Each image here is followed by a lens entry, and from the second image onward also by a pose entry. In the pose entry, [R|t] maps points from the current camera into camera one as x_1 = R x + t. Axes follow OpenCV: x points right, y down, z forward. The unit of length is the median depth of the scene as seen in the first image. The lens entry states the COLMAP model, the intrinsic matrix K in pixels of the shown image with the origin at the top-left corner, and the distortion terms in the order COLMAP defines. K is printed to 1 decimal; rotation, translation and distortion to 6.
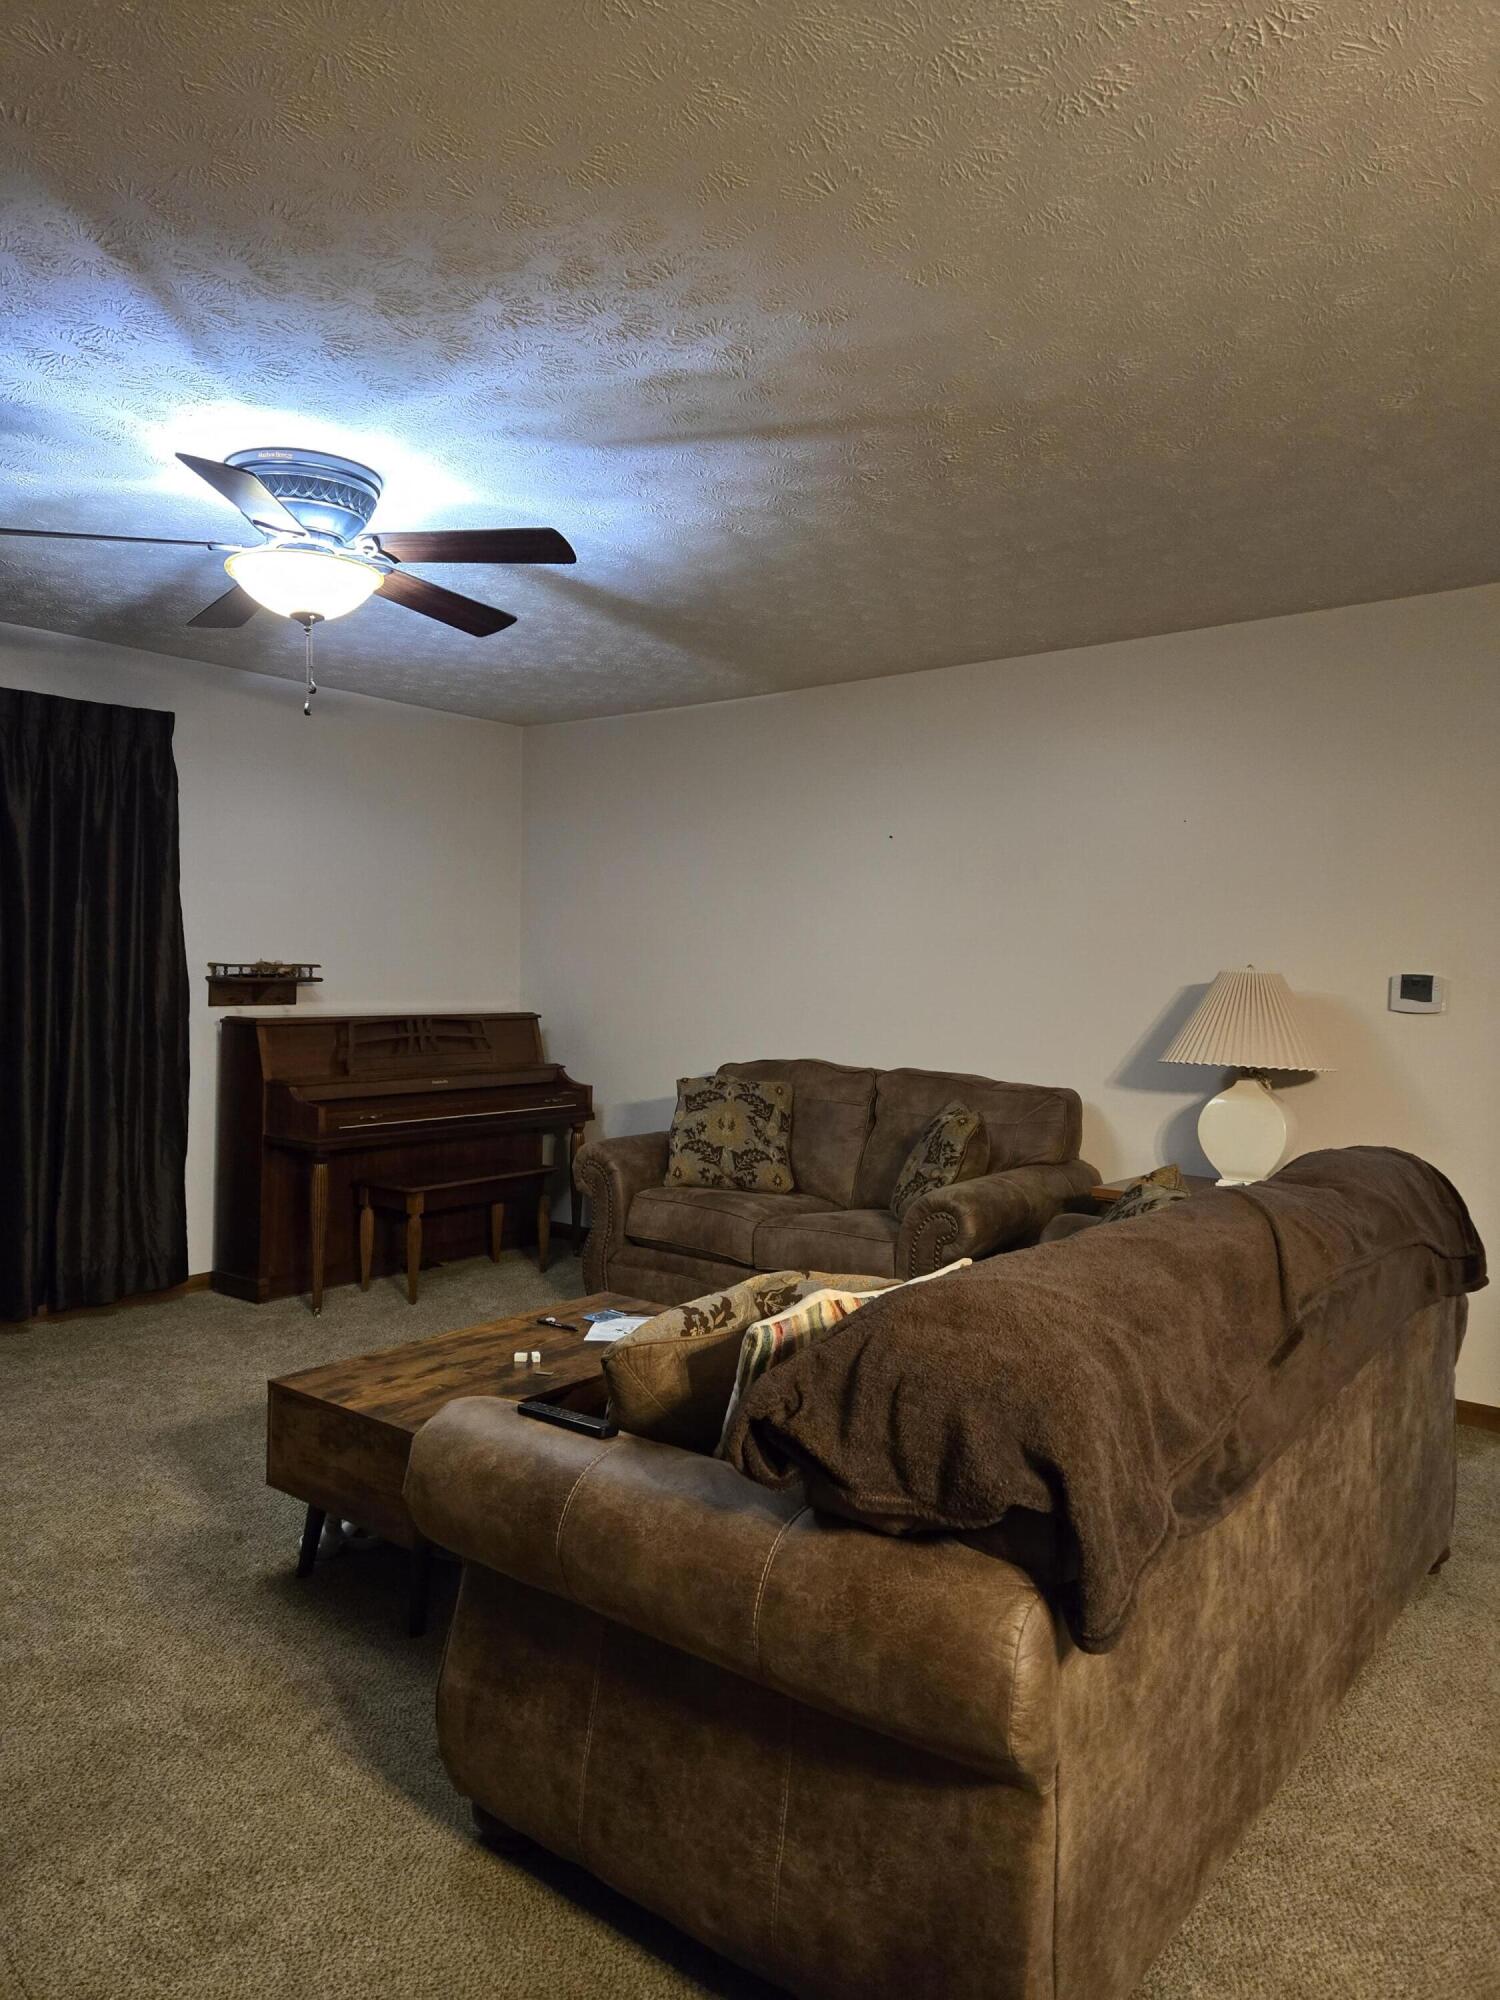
lens RADIAL K [[1325.8, 0, 743.3], [0, 1325.8, 998.3], [0, 0, 1]] dist [0.038590, -0.003882]
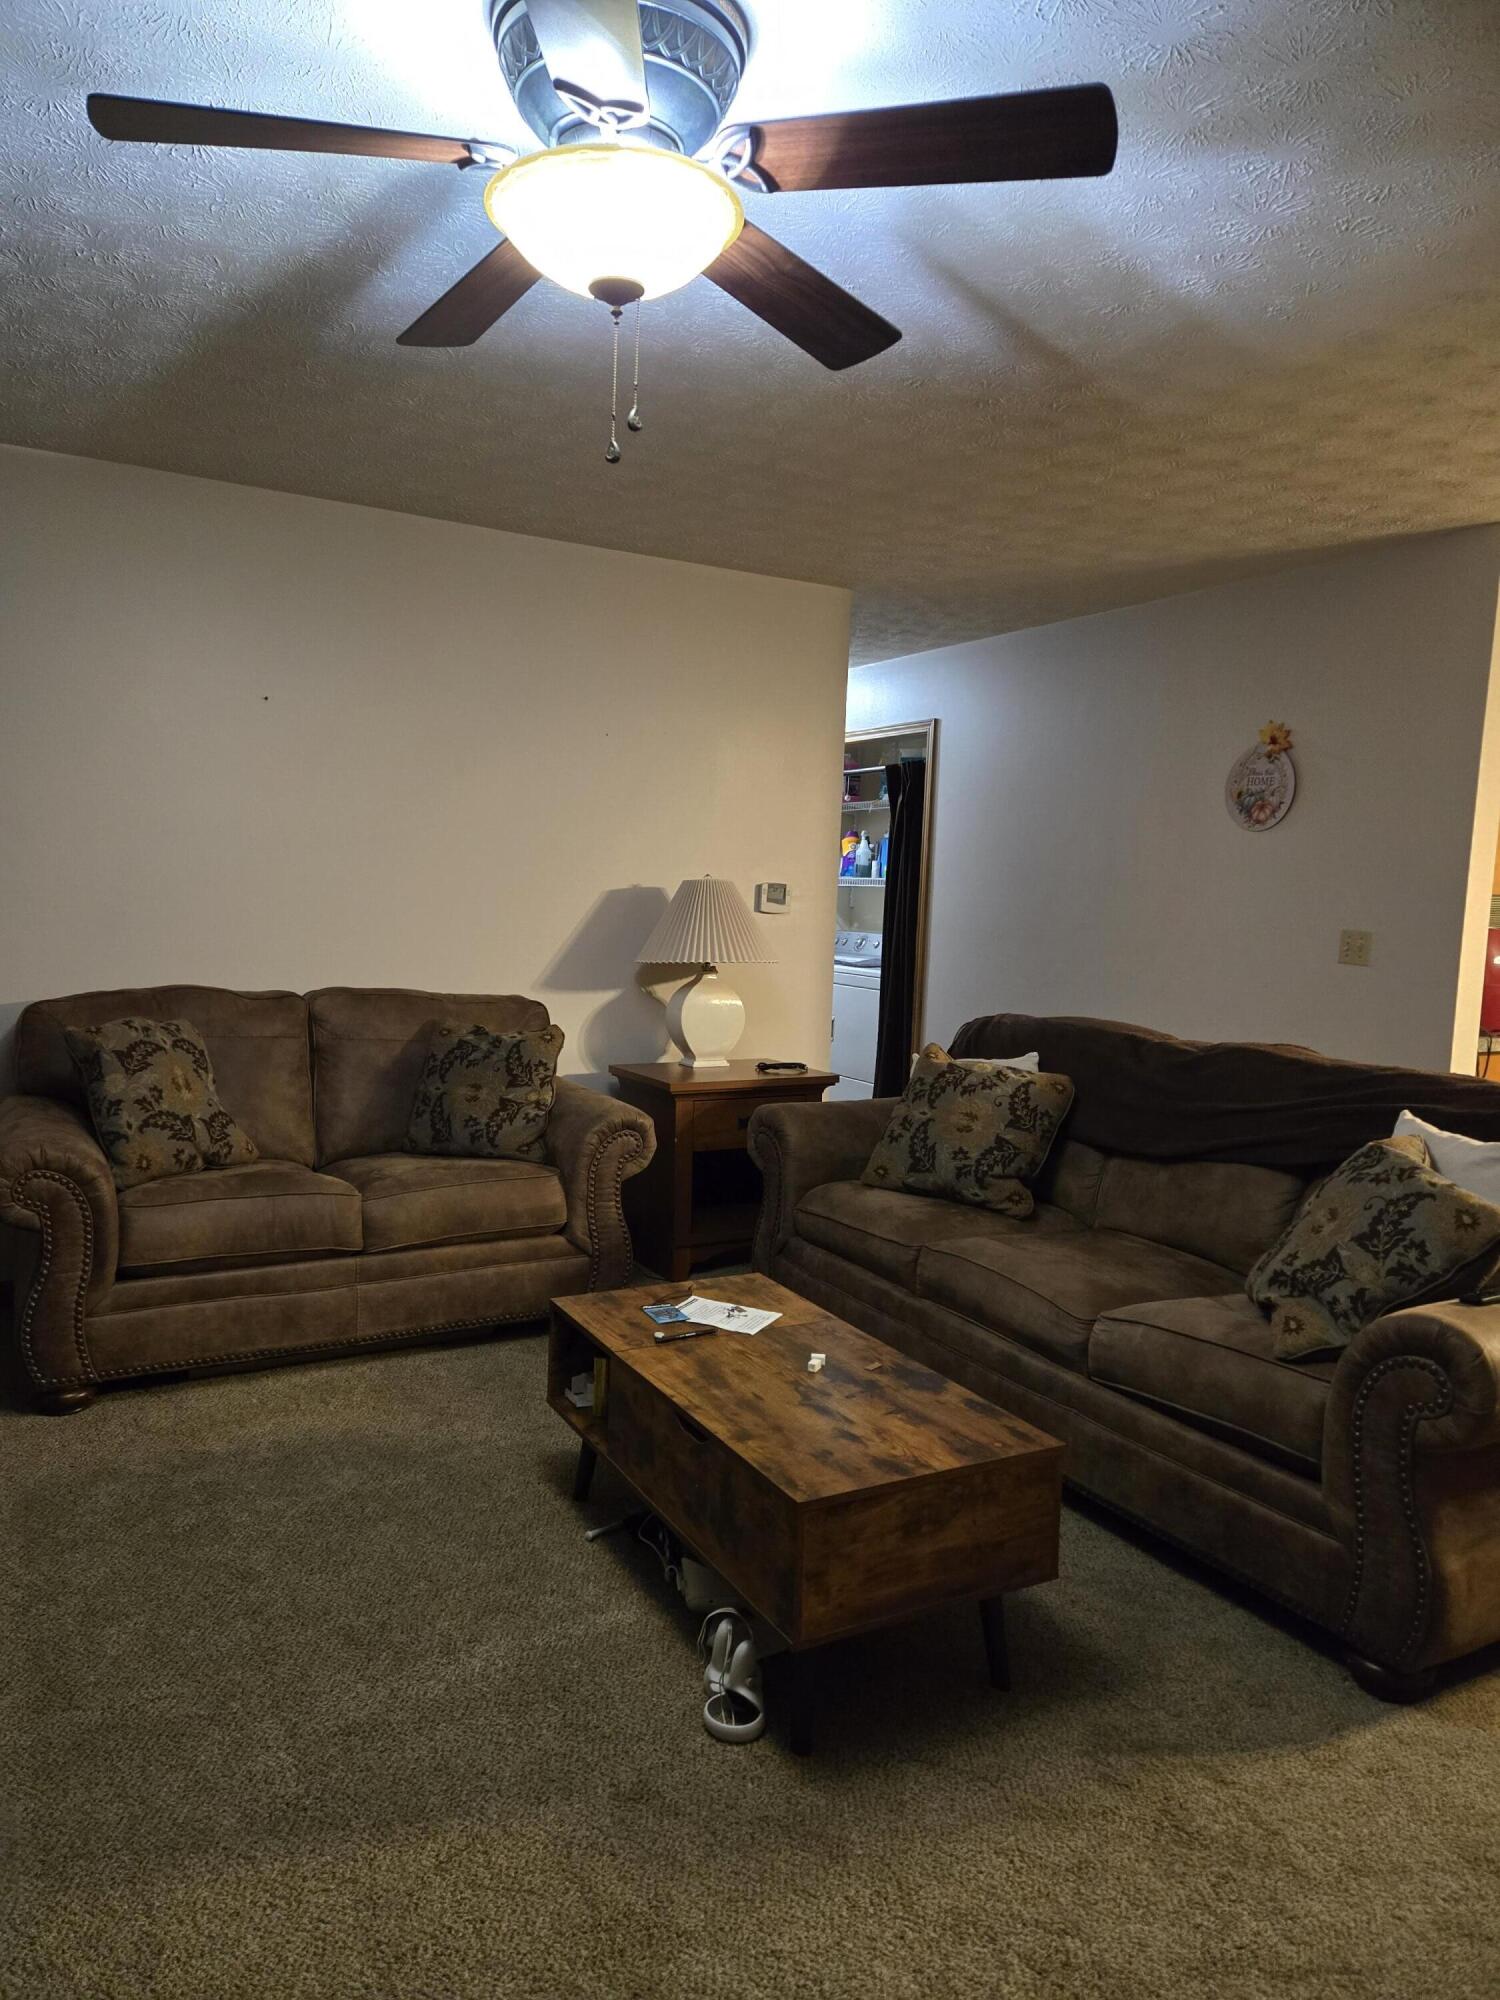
lens RADIAL K [[1325.8, 0, 743.7], [0, 1325.8, 998.7], [0, 0, 1]] dist [0.038590, -0.003882]
pose [[0.376303, -0.080202, 0.923019, -0.887454], [-0.004989, 0.996056, 0.088582, -0.025034], [-0.926483, -0.037938, 0.374419, 0.719853]]
